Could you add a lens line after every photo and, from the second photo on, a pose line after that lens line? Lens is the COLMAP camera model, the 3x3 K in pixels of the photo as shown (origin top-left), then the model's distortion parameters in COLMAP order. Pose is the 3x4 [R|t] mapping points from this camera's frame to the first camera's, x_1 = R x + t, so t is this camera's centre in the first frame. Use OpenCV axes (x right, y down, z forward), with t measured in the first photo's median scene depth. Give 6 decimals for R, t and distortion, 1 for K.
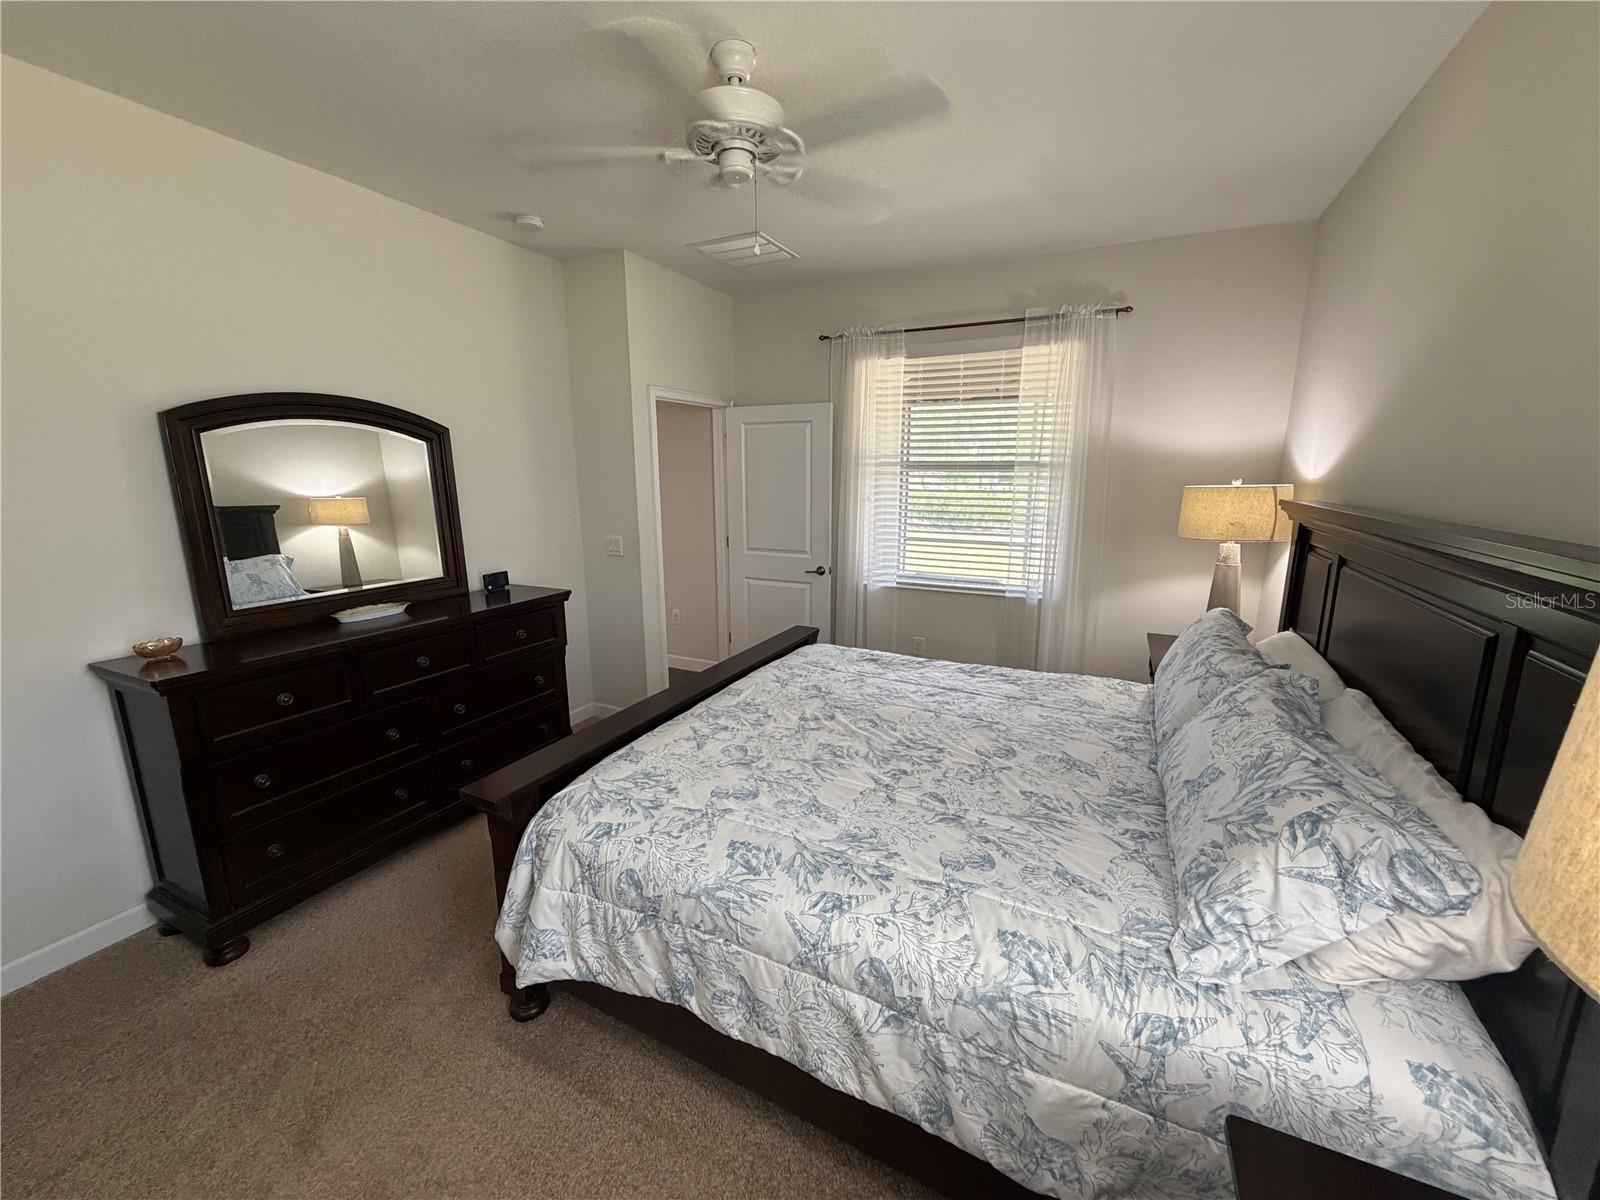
lens RADIAL K [[639.2, 0, 797.5], [0, 639.2, 600.3], [0, 0, 1]] dist [-0.000070, 0.000495]
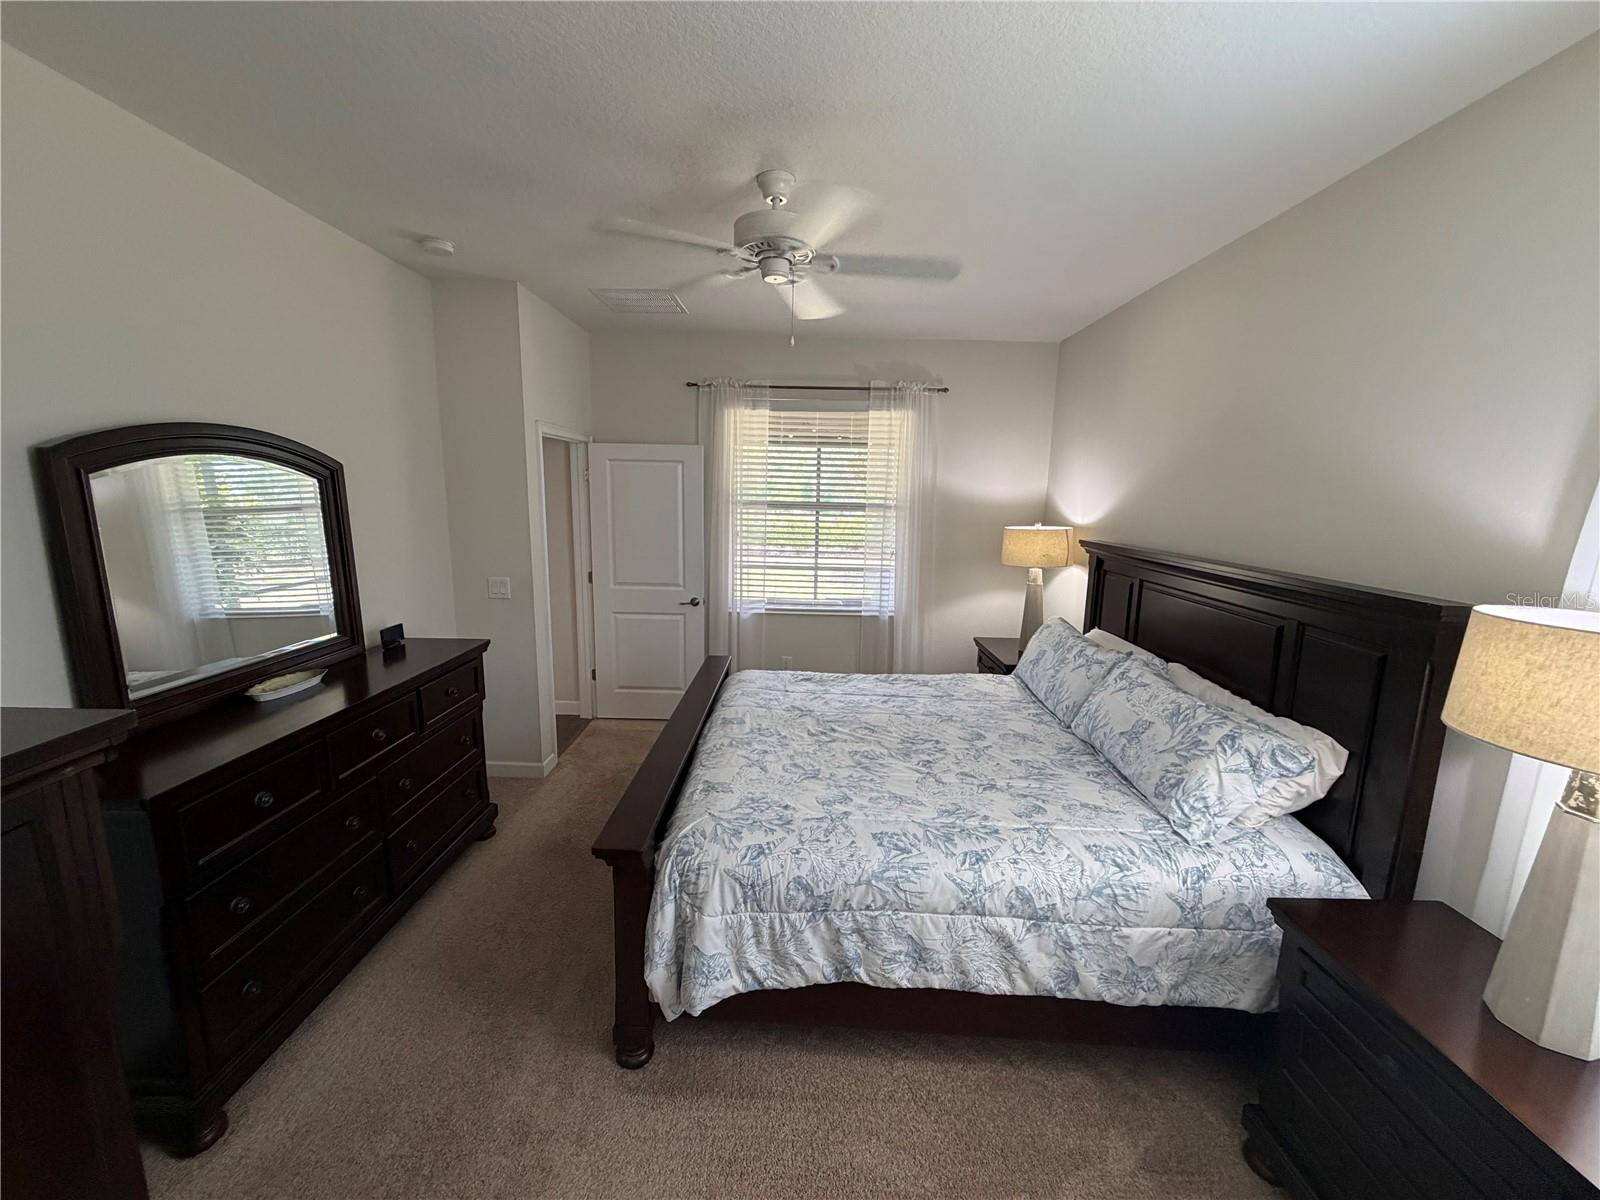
lens RADIAL K [[639.2, 0, 797.5], [0, 639.2, 600.3], [0, 0, 1]] dist [-0.000070, 0.000495]
pose [[0.903496, -0.053658, 0.425225, -0.725150], [0.066093, 0.997708, -0.014534, -0.063082], [-0.423471, 0.041236, 0.904971, -0.071171]]
